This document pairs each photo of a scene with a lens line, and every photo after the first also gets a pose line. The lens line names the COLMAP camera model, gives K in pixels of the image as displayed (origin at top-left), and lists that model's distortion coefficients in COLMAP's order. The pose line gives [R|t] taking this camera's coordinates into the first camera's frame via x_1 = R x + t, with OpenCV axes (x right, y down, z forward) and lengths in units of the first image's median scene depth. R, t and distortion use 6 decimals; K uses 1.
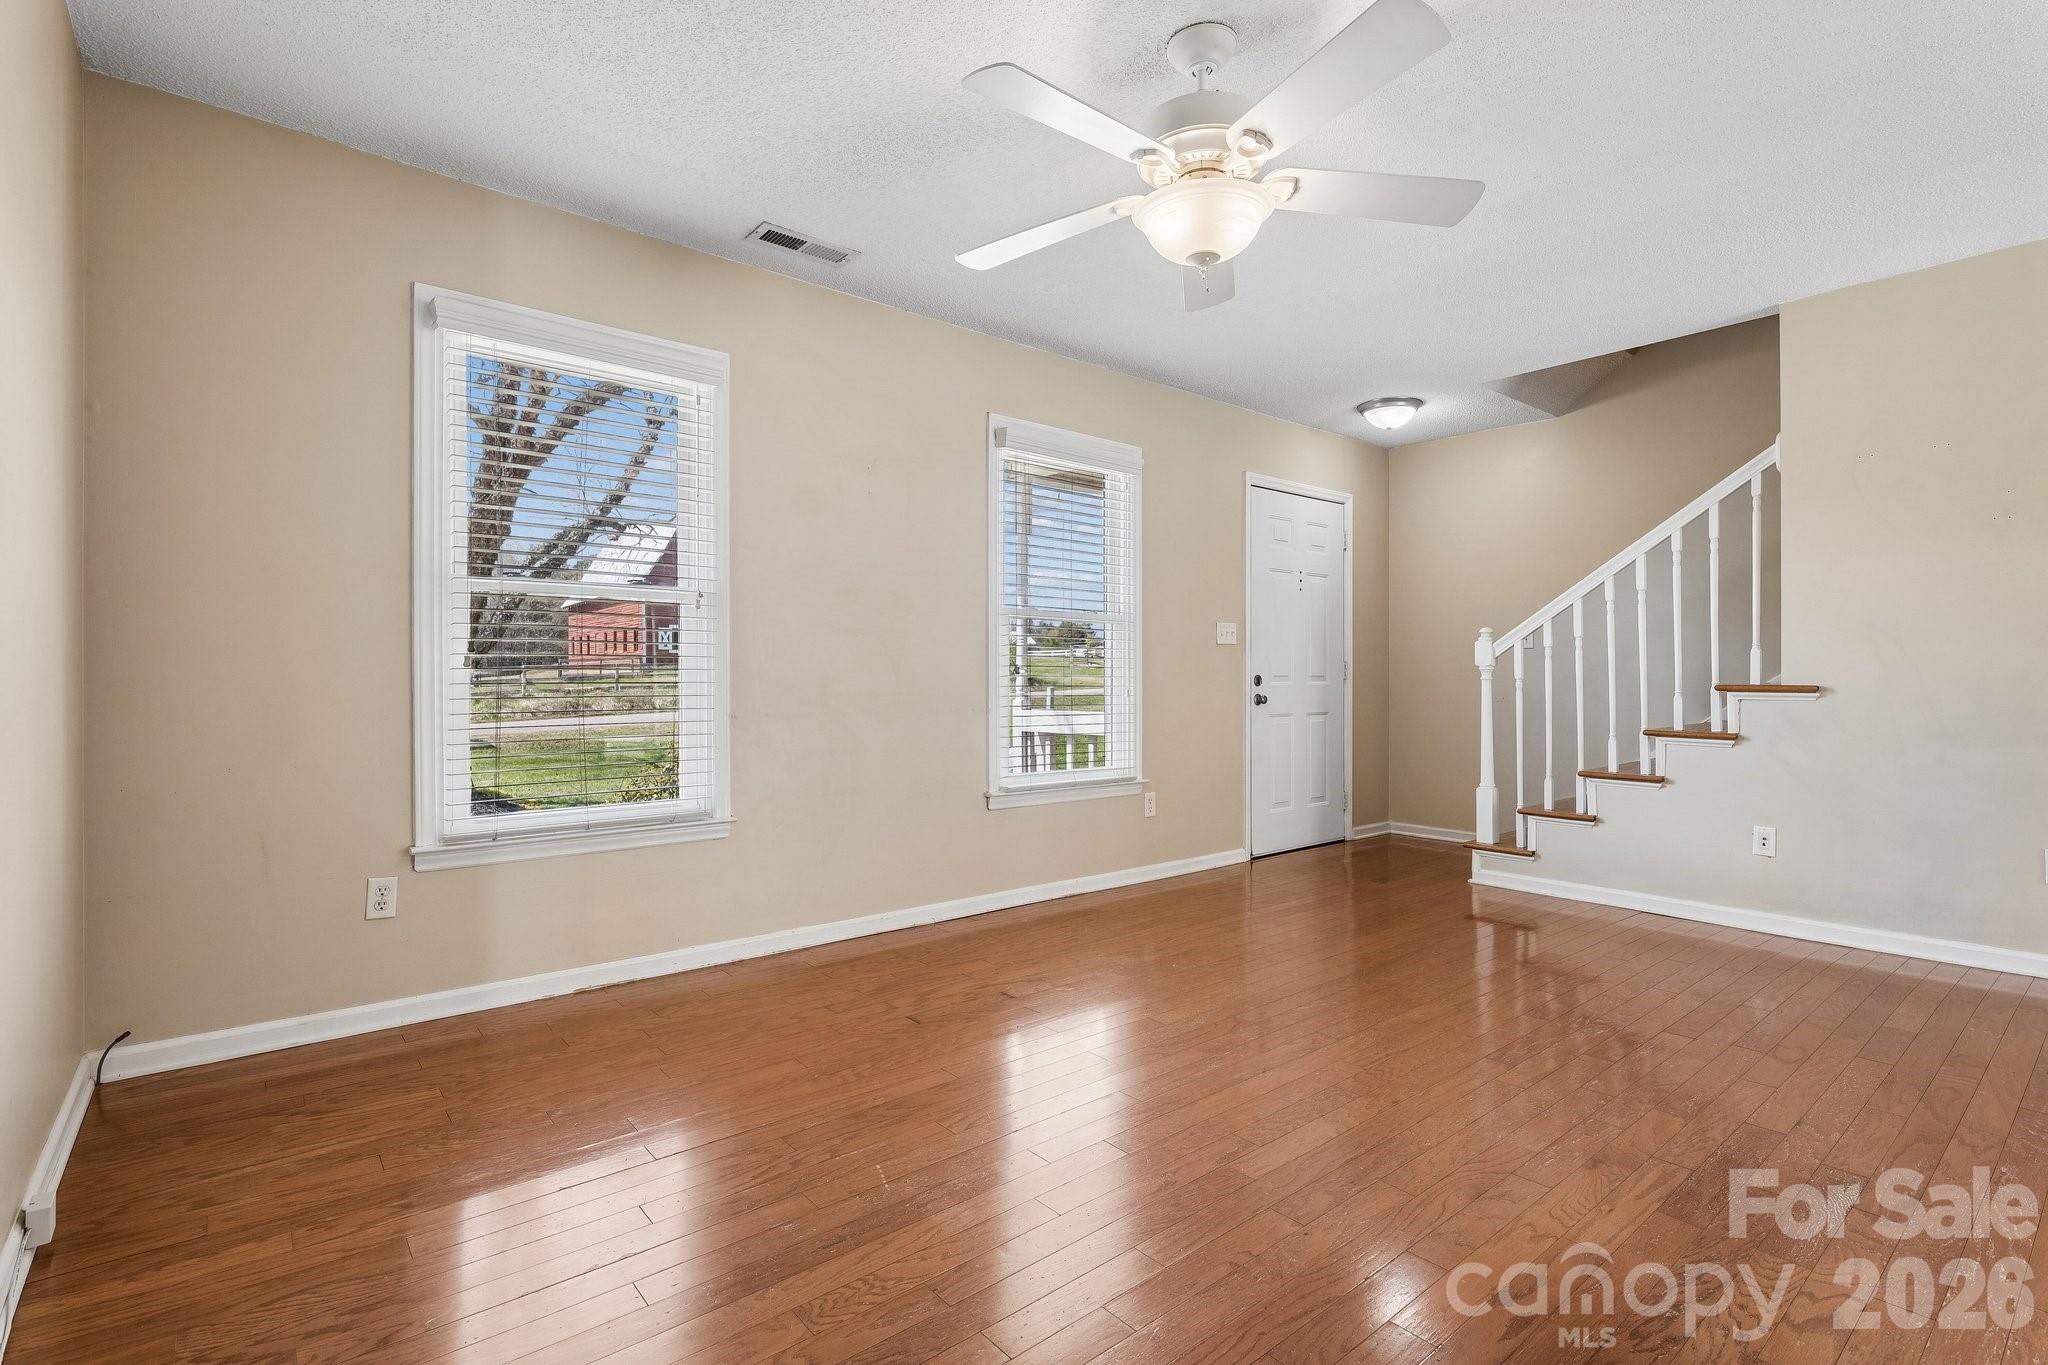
lens RADIAL K [[962.0, 0, 1032.4], [0, 962.0, 679.1], [0, 0, 1]] dist [0.001871, -0.000039]
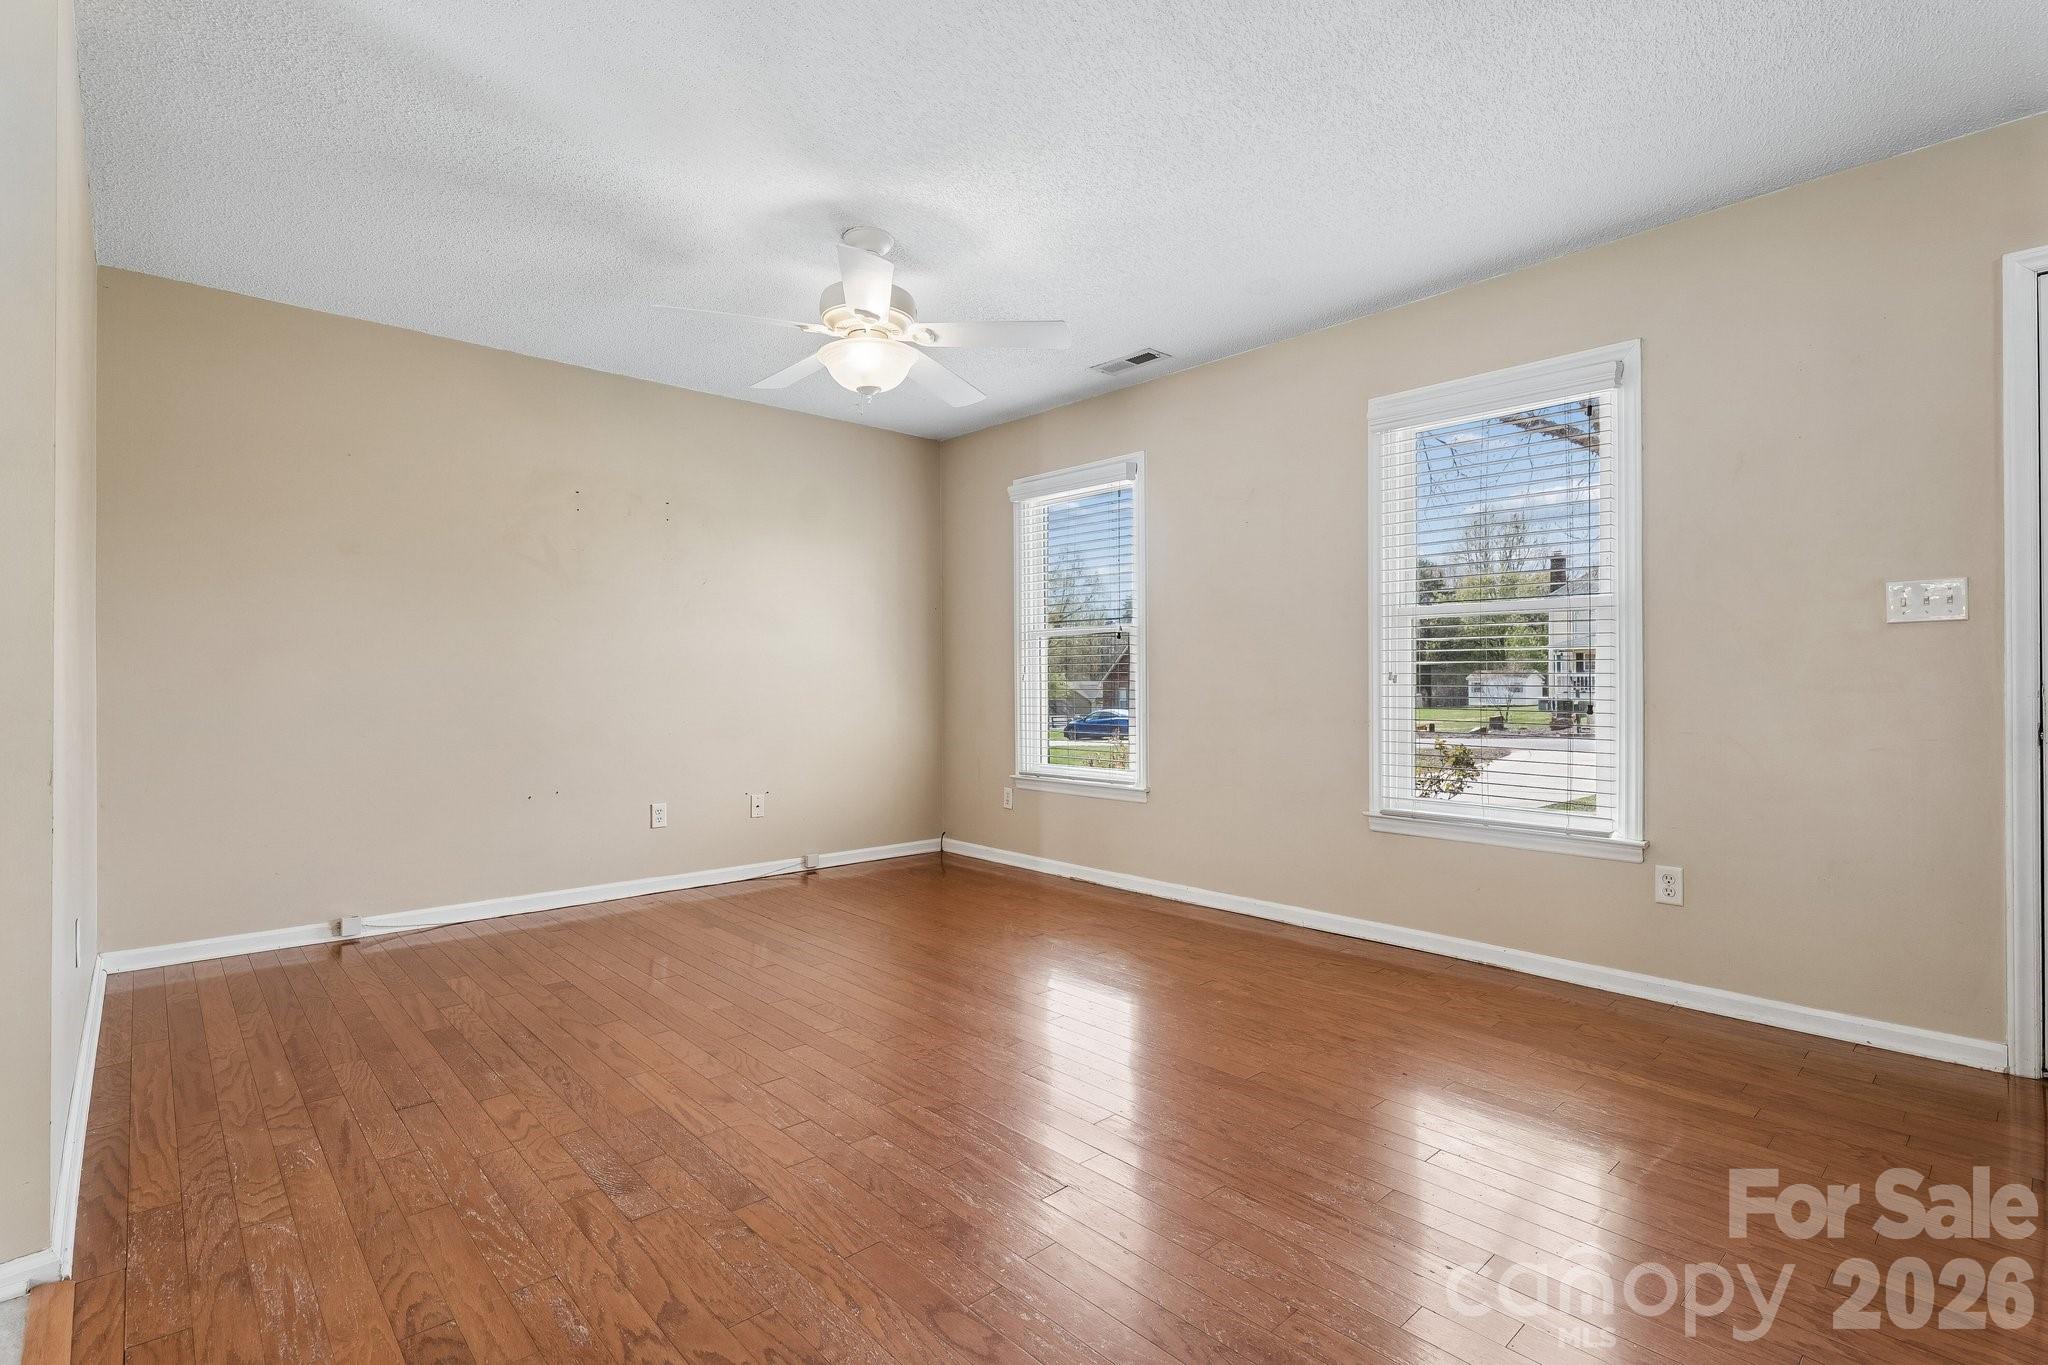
lens RADIAL K [[962.0, 0, 1032.4], [0, 962.0, 679.1], [0, 0, 1]] dist [0.001871, -0.000039]
pose [[0.060449, -0.000650, -0.998171, 0.928689], [0.002653, 0.999996, -0.000491, -0.010132], [0.998168, -0.002618, 0.060450, 0.674140]]
